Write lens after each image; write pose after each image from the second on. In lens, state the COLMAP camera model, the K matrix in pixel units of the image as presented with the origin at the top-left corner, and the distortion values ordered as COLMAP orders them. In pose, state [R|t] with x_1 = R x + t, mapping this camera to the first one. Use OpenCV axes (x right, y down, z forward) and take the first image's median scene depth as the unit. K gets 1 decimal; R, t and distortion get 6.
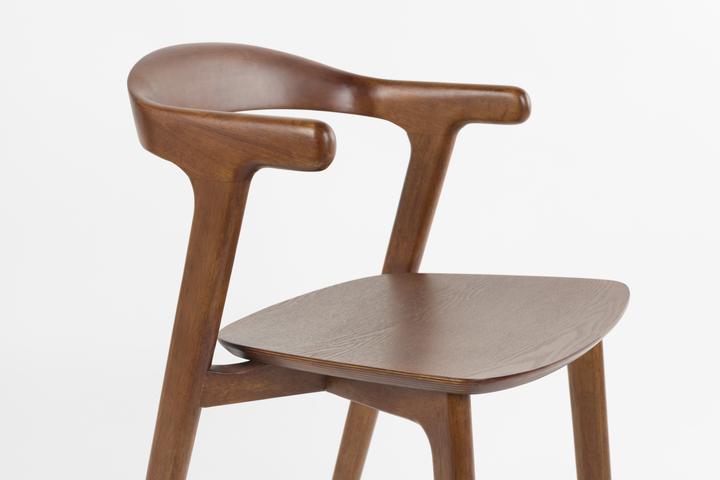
lens RADIAL K [[1069.6, 0, 359.4], [0, 1069.6, 238.0], [0, 0, 1]] dist [0.014722, 0.000000]
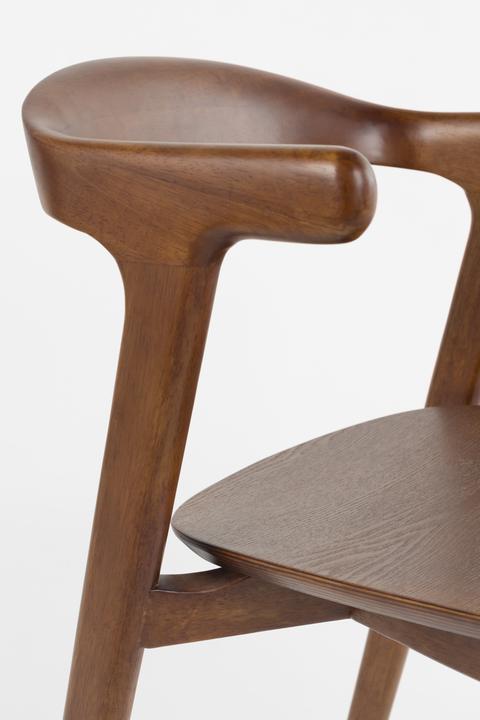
lens RADIAL K [[1069.6, 0, 241.7], [0, 1069.6, 358.5], [0, 0, 1]] dist [0.014722, 0.000000]
pose [[0.994456, -0.004669, -0.105050, -0.030005], [0.007177, 0.999698, 0.023506, -0.015730], [0.104908, -0.024130, 0.994189, 0.417125]]
